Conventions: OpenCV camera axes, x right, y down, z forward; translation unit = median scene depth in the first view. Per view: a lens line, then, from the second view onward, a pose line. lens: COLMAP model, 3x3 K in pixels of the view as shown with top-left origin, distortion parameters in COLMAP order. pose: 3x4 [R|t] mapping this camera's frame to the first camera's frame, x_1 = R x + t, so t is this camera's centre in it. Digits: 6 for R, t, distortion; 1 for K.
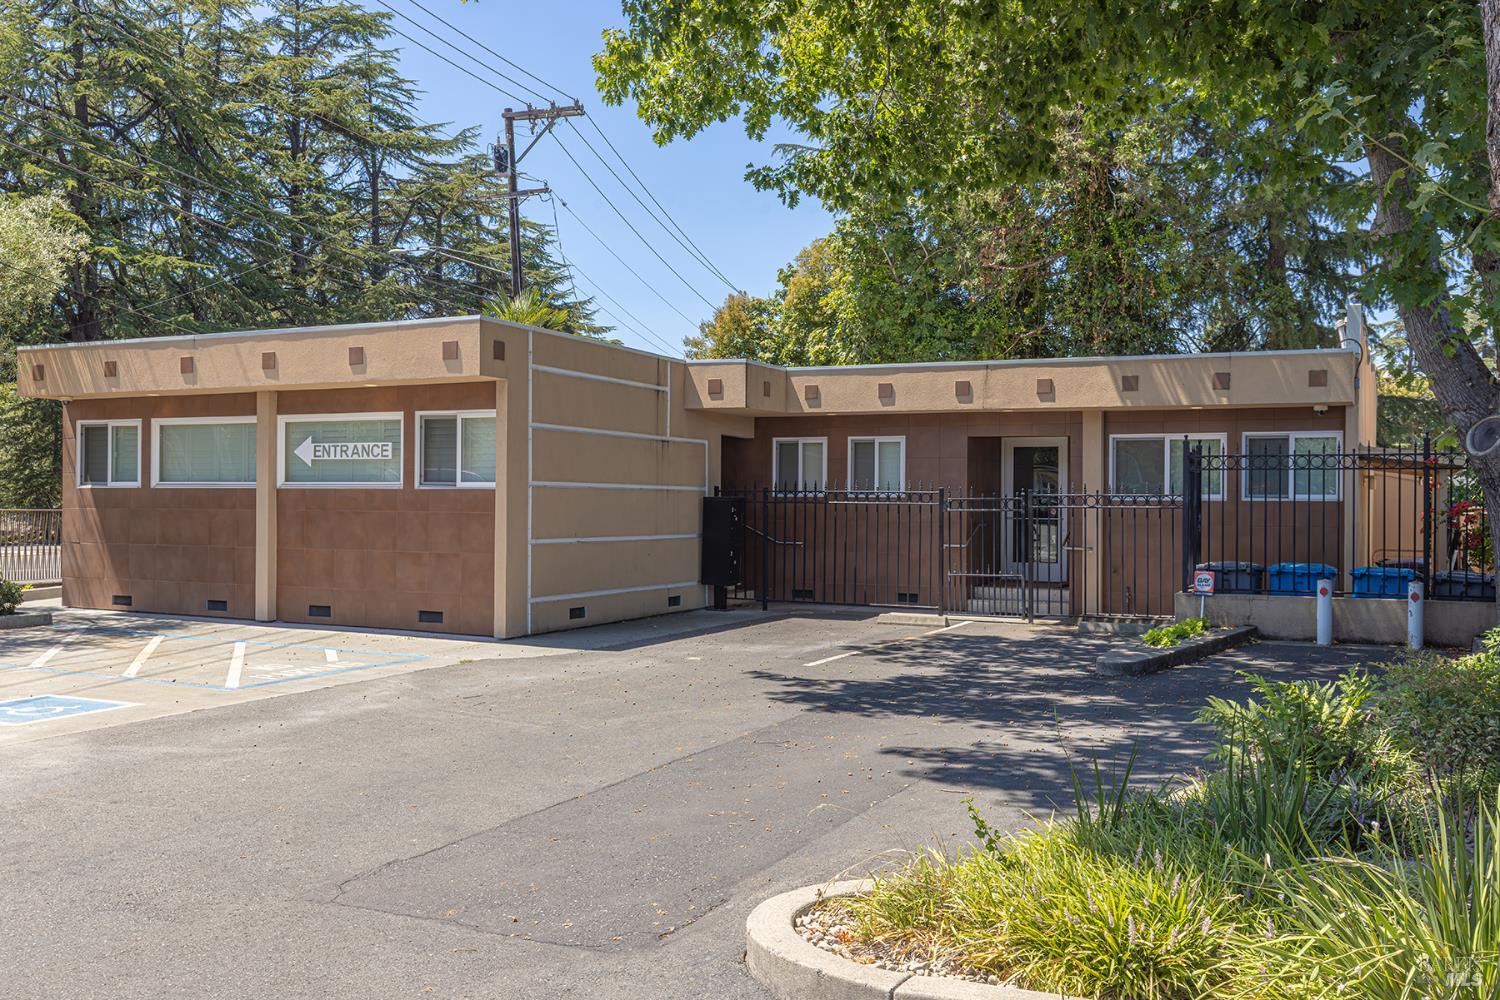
lens RADIAL K [[1348.5, 0, 749.7], [0, 1348.5, 500.3], [0, 0, 1]] dist [-0.004988, -0.001249]
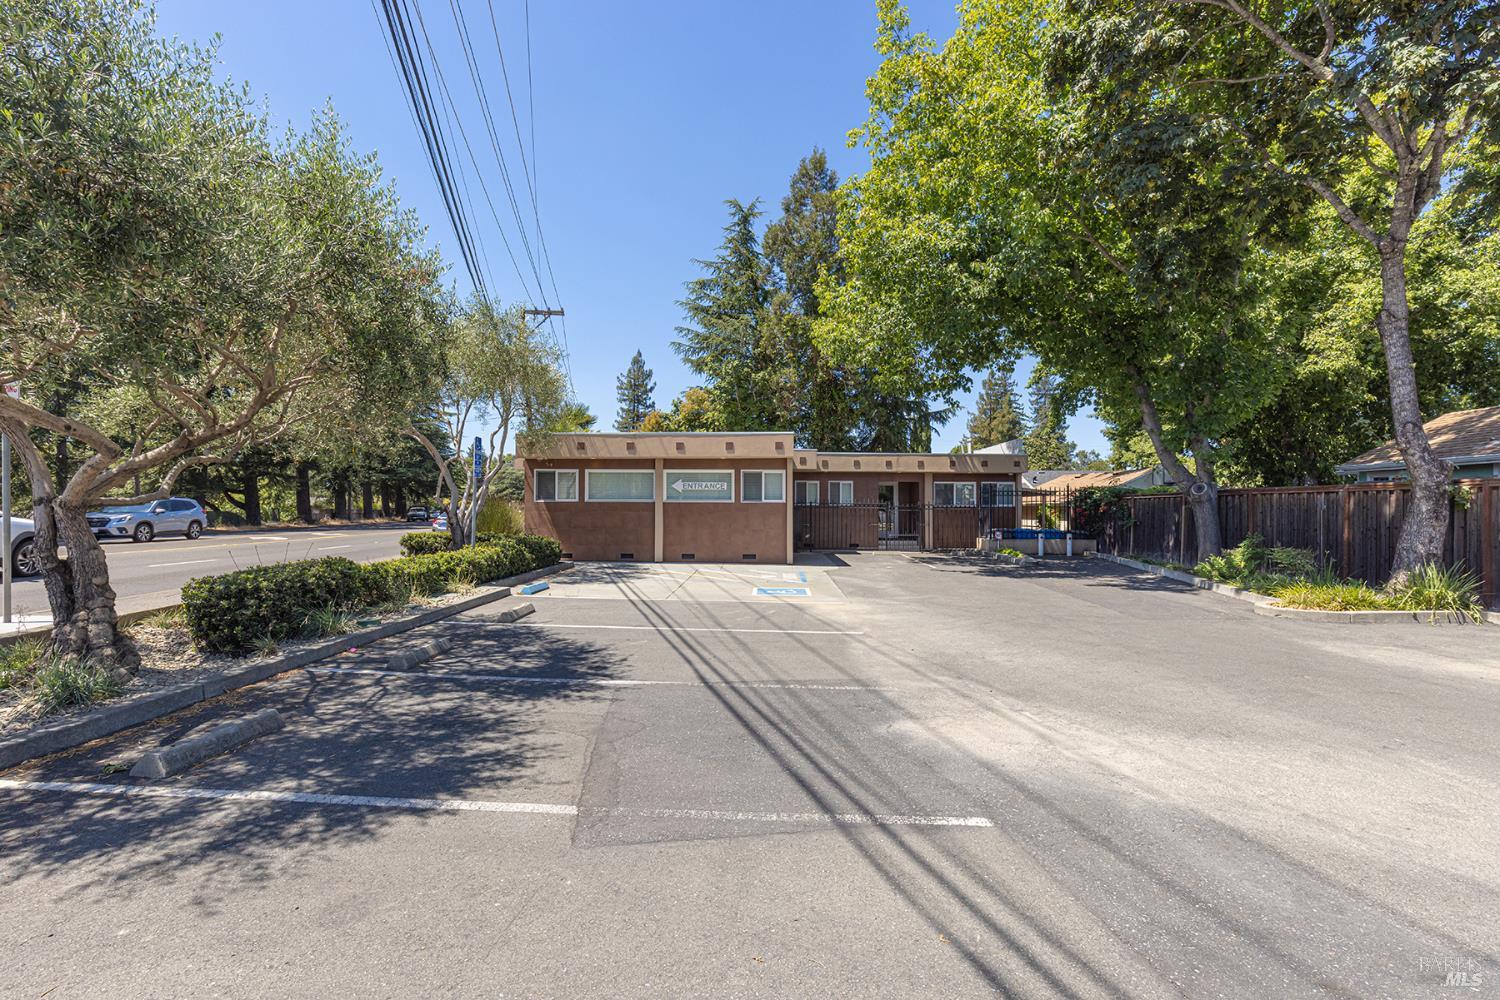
lens RADIAL K [[682.0, 0, 750.3], [0, 682.0, 503.7], [0, 0, 1]] dist [0.001215, -0.000070]
pose [[0.915238, -0.000927, 0.402912, -0.672987], [0.003276, 0.999981, -0.005139, -0.000258], [-0.402900, 0.006023, 0.915224, -0.091450]]
